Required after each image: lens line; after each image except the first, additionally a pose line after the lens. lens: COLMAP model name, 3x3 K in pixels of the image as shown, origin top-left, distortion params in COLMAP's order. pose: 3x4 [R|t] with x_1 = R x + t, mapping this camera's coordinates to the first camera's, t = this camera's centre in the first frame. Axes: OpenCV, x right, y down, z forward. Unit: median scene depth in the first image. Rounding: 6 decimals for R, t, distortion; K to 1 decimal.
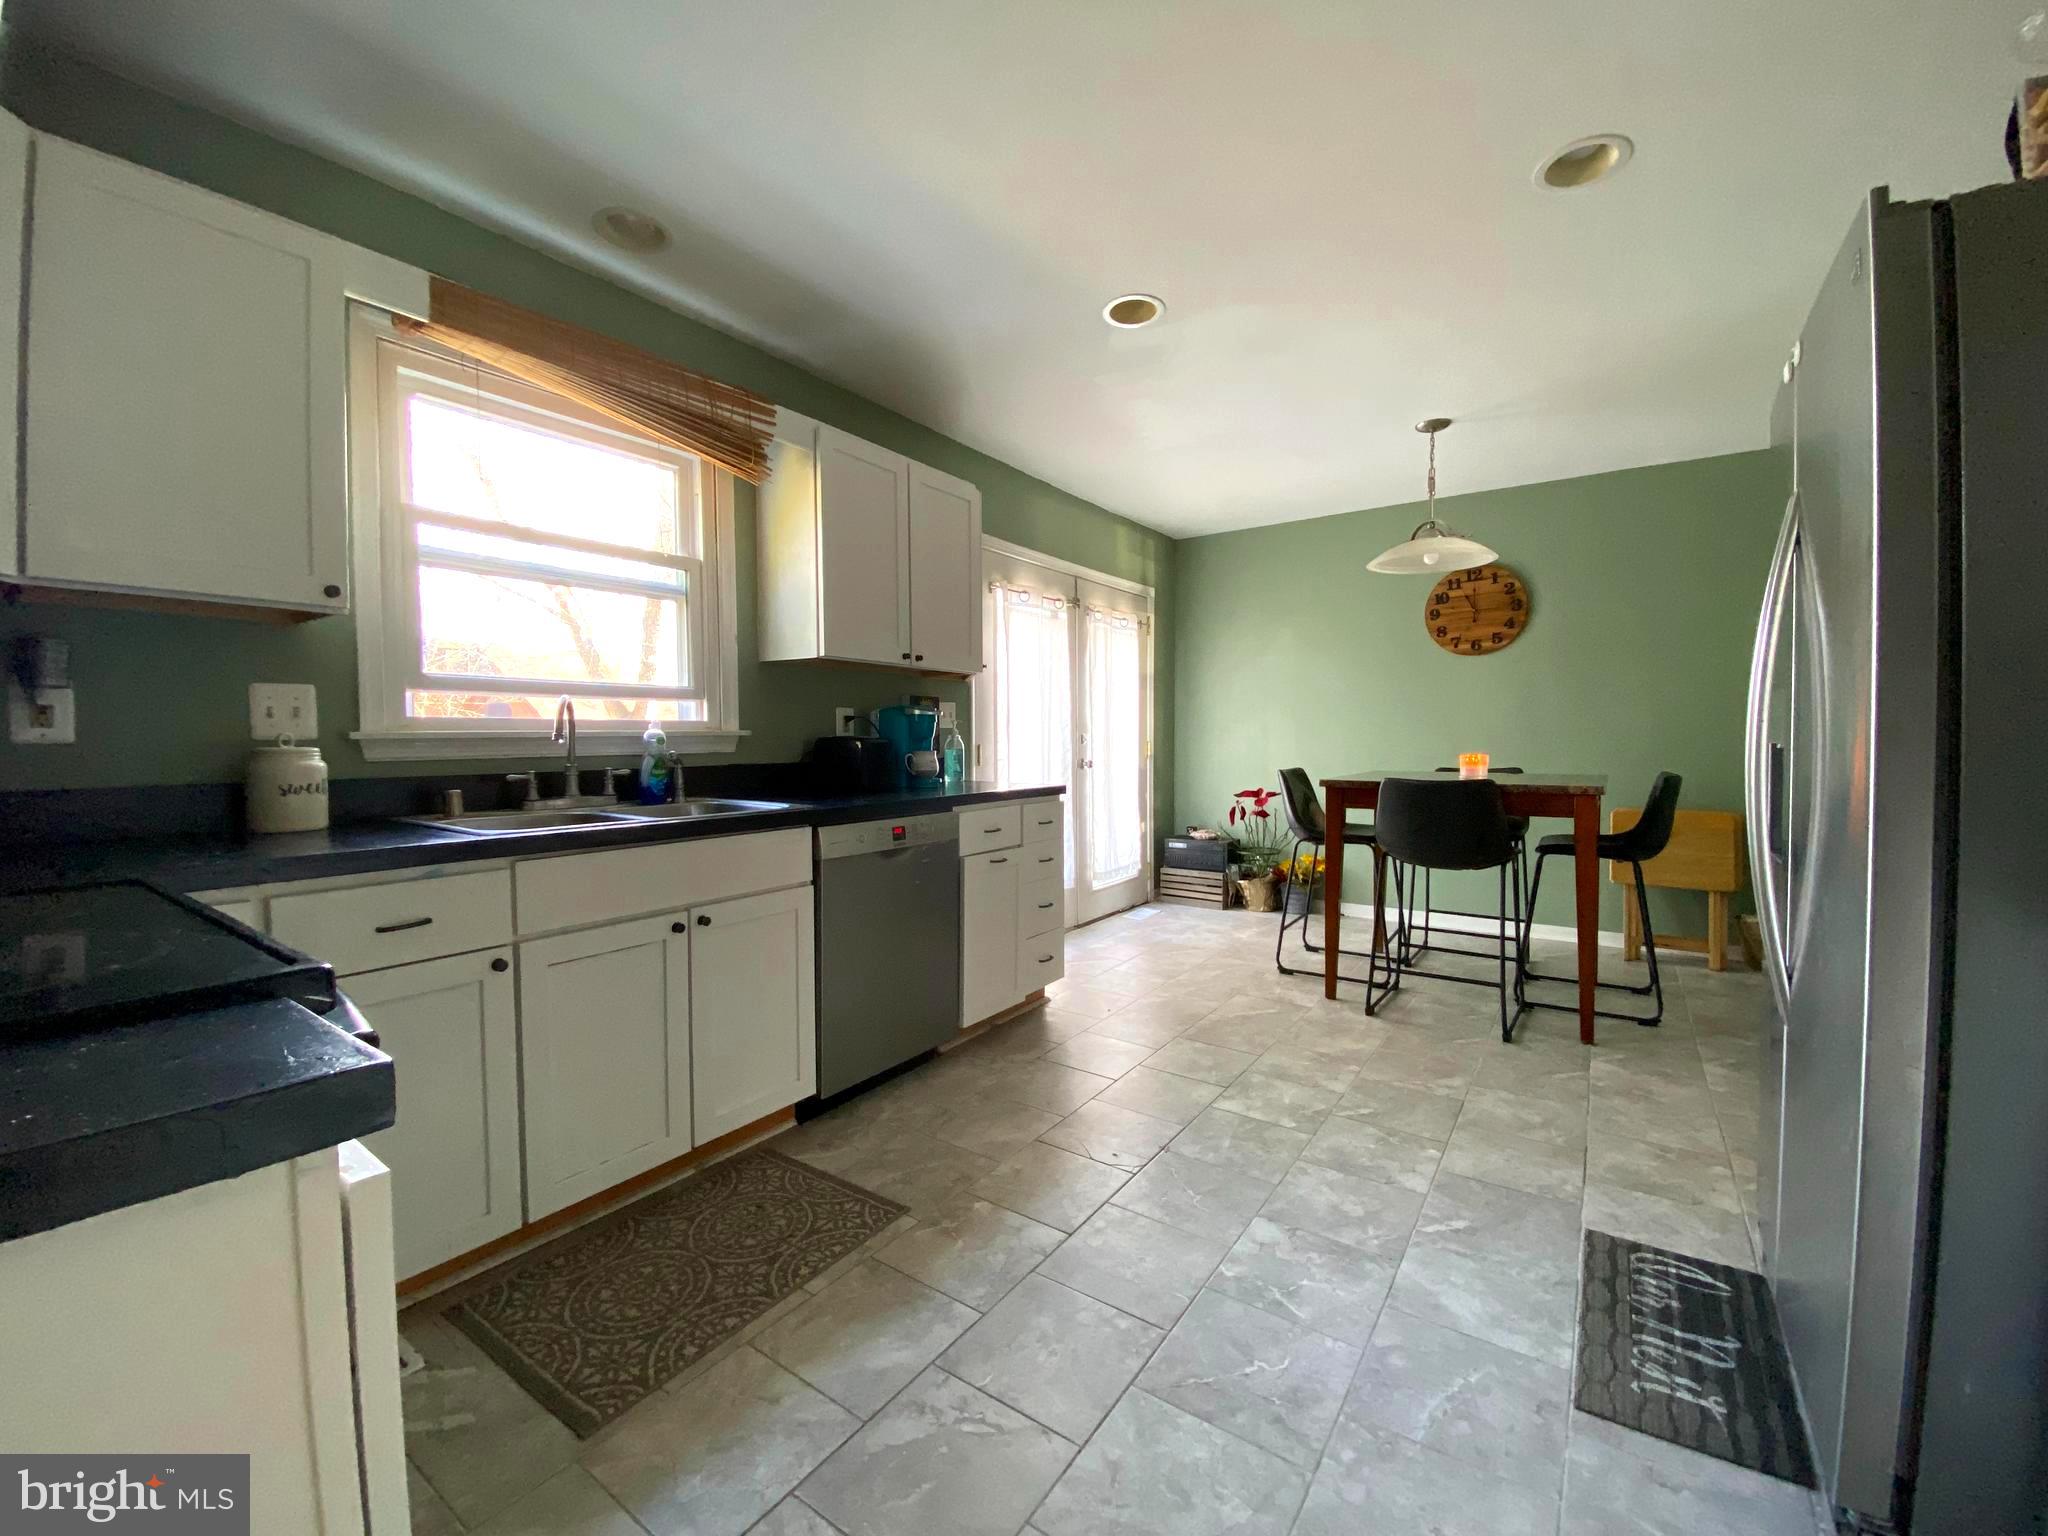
lens RADIAL K [[828.2, 0, 1026.6], [0, 828.2, 771.1], [0, 0, 1]] dist [0.002751, -0.007921]
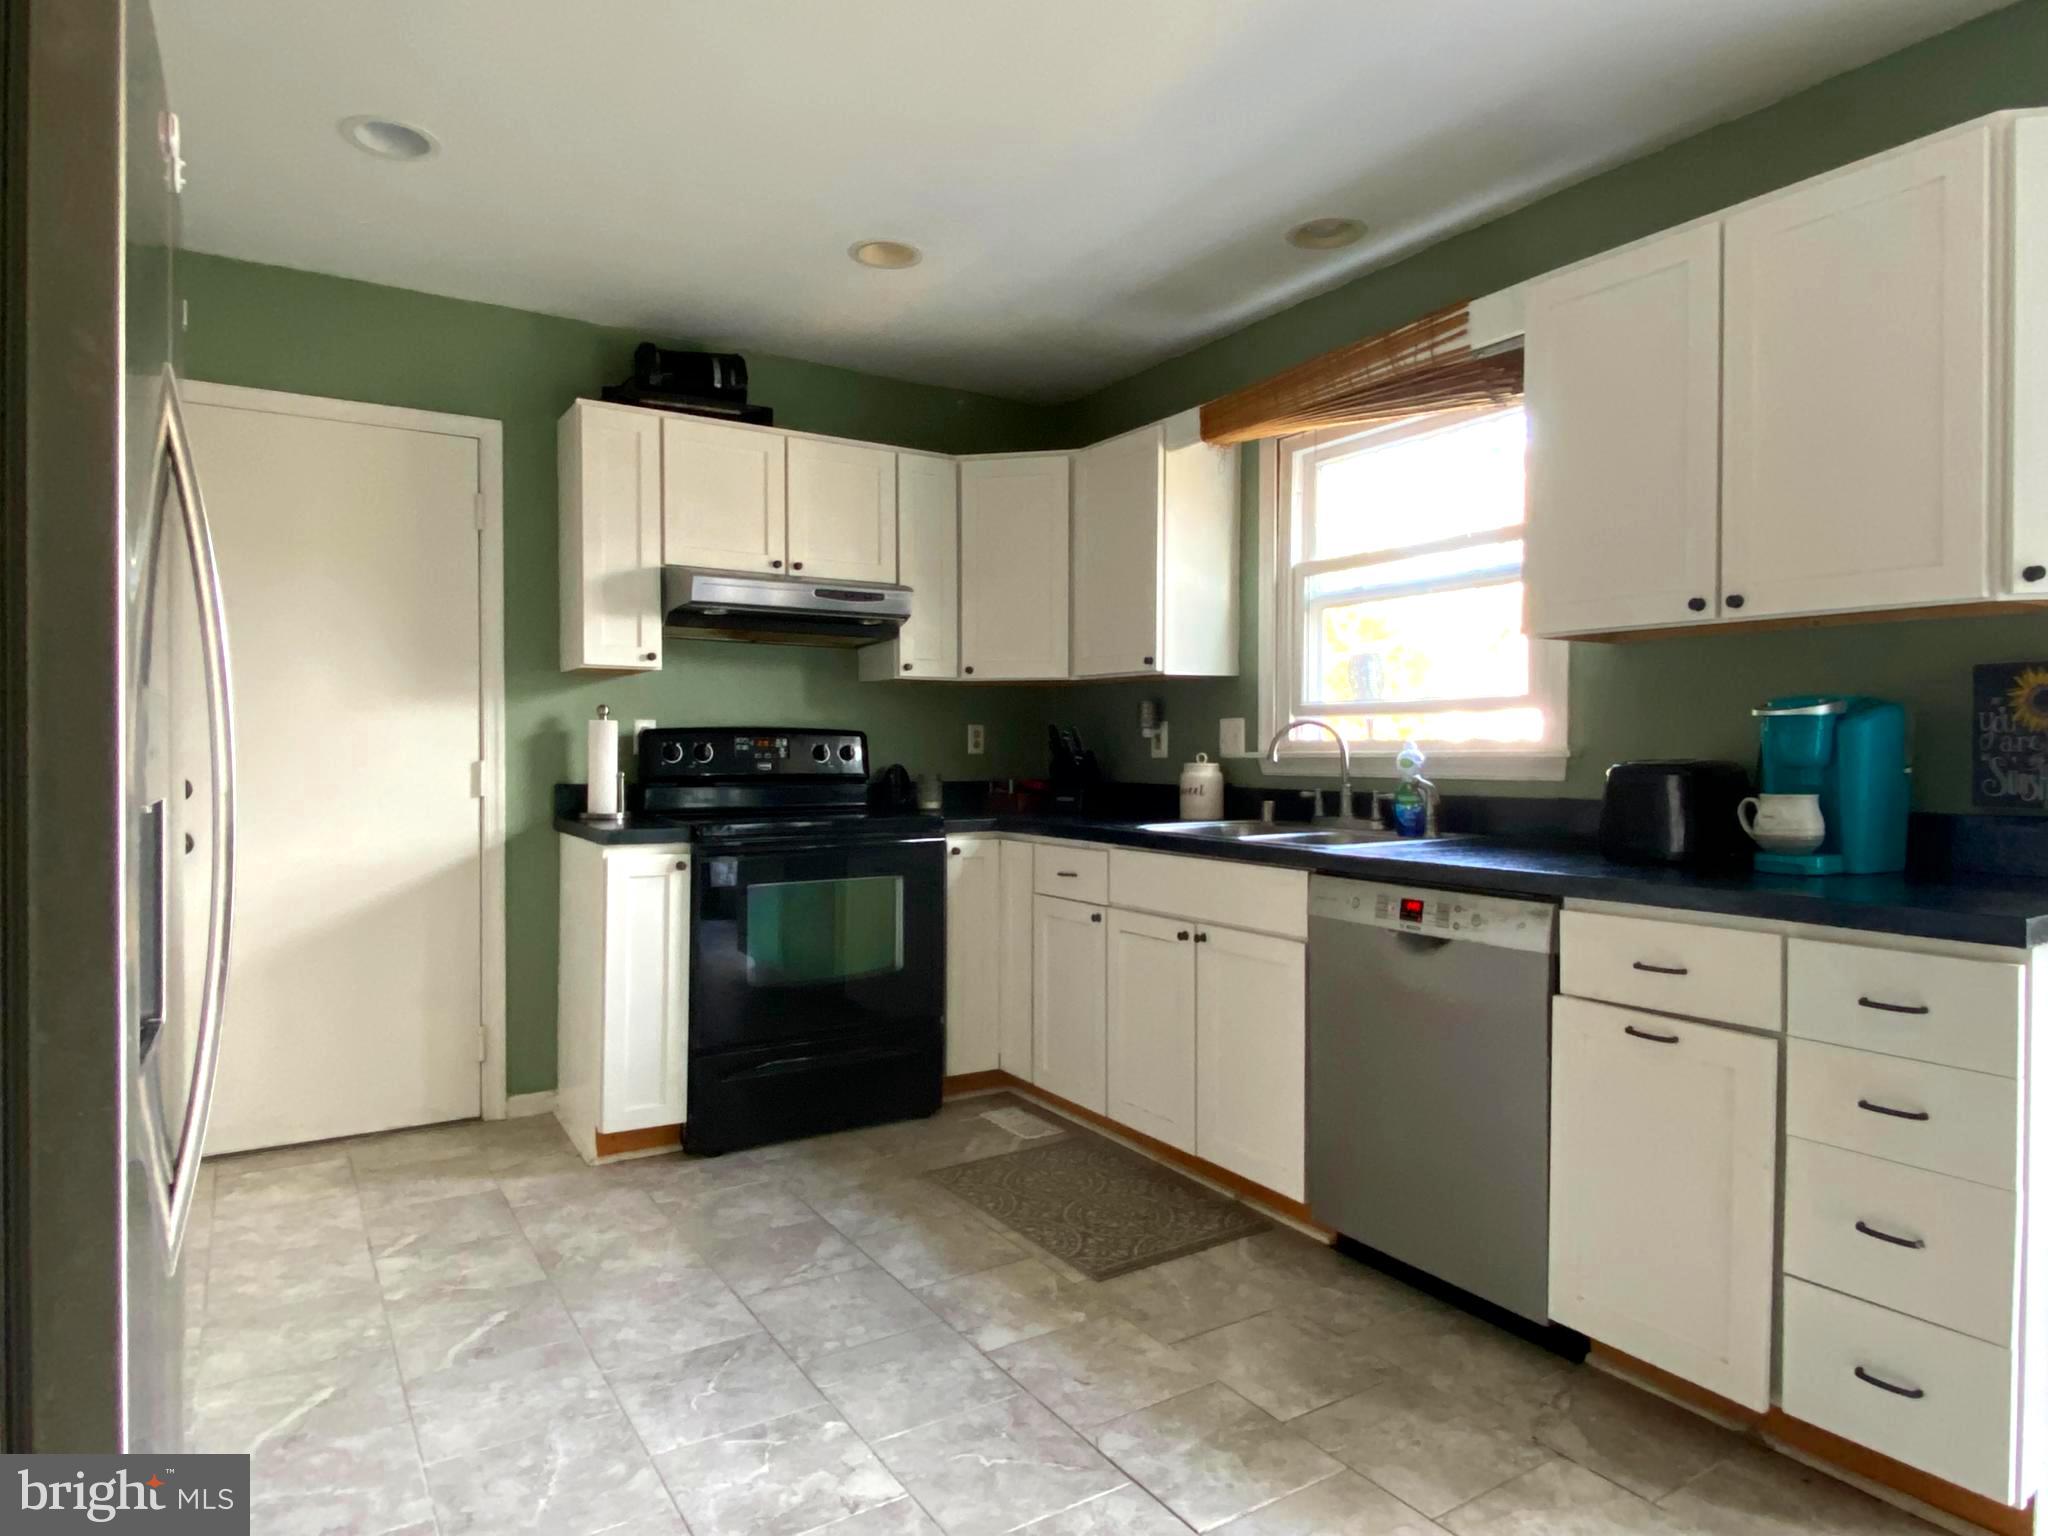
lens RADIAL K [[1226.6, 0, 1027.3], [0, 1226.6, 768.6], [0, 0, 1]] dist [0.019968, -0.012774]
pose [[-0.384534, 0.019290, -0.922909, 0.966350], [-0.037591, 0.998625, 0.036535, -0.067337], [0.922345, 0.048743, -0.383280, 1.220516]]
